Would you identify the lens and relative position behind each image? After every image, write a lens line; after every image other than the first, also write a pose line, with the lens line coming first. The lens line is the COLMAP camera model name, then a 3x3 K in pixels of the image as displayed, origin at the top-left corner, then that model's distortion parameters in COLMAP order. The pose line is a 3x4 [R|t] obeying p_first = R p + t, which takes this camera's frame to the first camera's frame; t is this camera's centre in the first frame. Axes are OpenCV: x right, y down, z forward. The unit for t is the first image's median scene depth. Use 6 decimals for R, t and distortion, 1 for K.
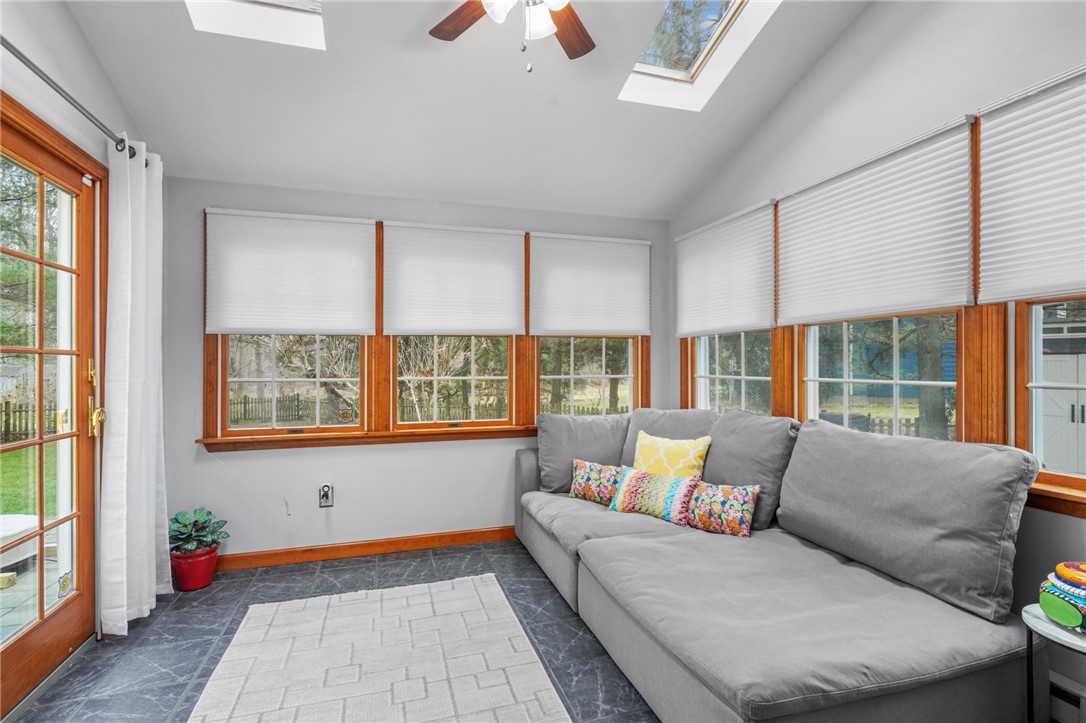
lens RADIAL K [[493.7, 0, 537.2], [0, 493.7, 368.5], [0, 0, 1]] dist [-0.005655, -0.000059]
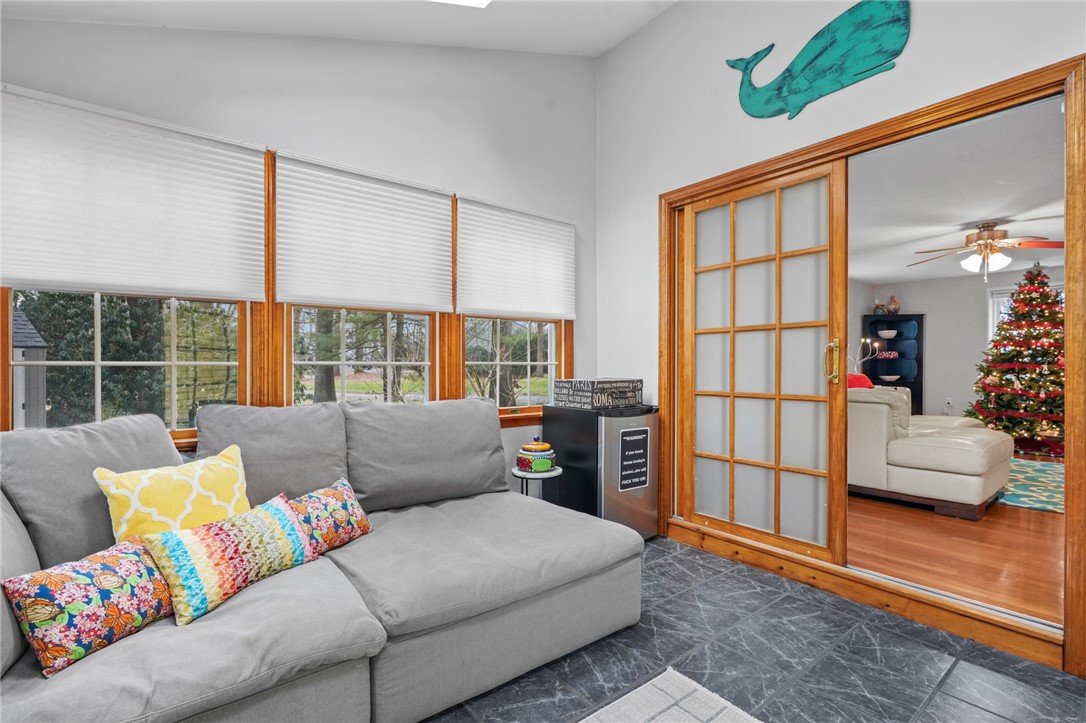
lens RADIAL K [[493.7, 0, 537.2], [0, 493.7, 368.5], [0, 0, 1]] dist [-0.005655, -0.000059]
pose [[-0.346012, -0.003232, 0.938225, -0.318612], [0.006890, 0.999958, 0.005986, 0.019241], [-0.938205, 0.008536, -0.345975, 0.584632]]
